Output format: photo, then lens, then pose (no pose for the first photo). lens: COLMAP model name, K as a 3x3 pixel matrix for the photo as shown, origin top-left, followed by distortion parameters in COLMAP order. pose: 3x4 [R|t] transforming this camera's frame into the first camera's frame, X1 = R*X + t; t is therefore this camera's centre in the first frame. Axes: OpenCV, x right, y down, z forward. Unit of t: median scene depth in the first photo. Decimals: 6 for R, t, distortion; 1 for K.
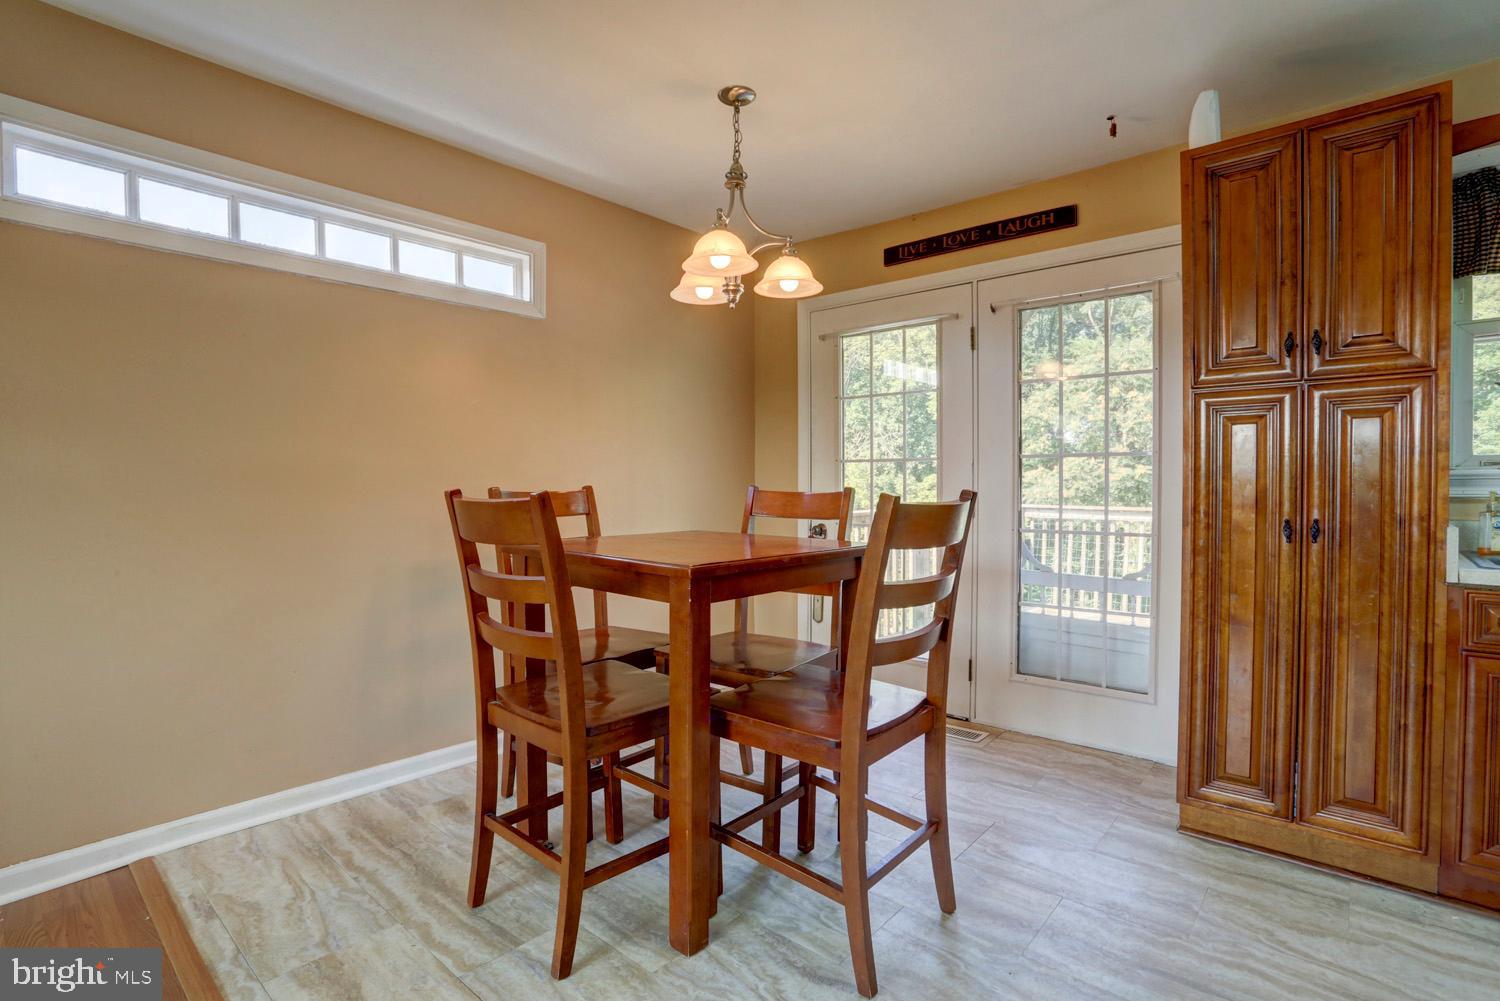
lens RADIAL K [[731.7, 0, 747.4], [0, 731.7, 504.3], [0, 0, 1]] dist [-0.071754, 0.028935]
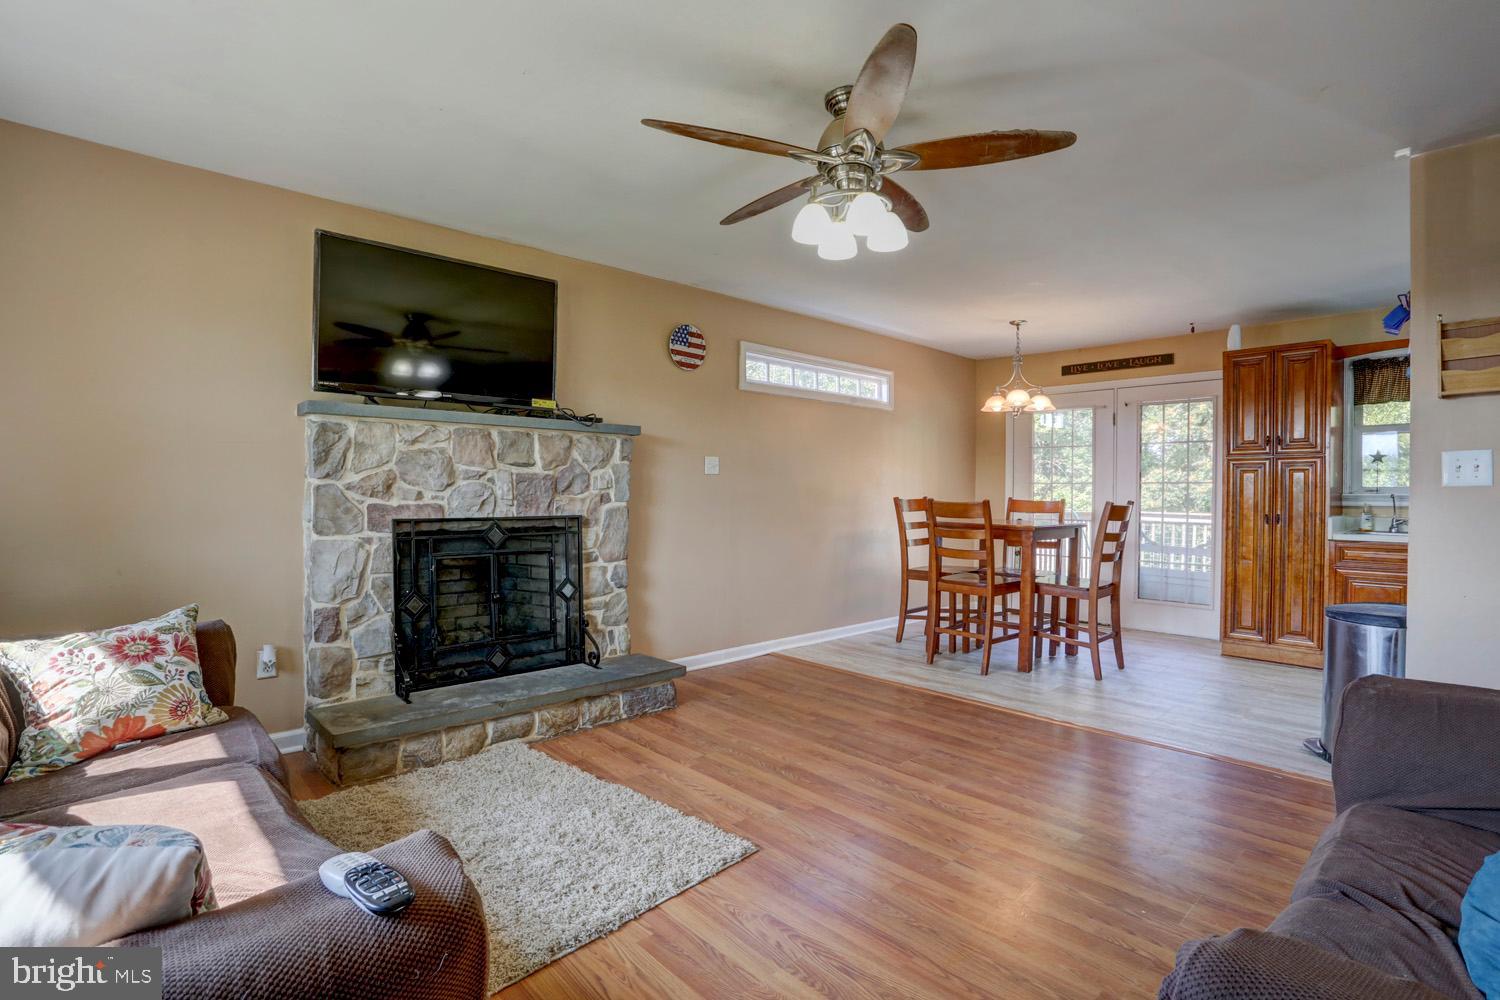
lens RADIAL K [[731.7, 0, 743.2], [0, 731.7, 499.6], [0, 0, 1]] dist [-0.071754, 0.028935]
pose [[0.994883, 0.012197, -0.100291, -0.681937], [-0.013571, 0.999823, -0.013037, 0.025288], [0.100114, 0.014332, 0.994873, -1.412113]]
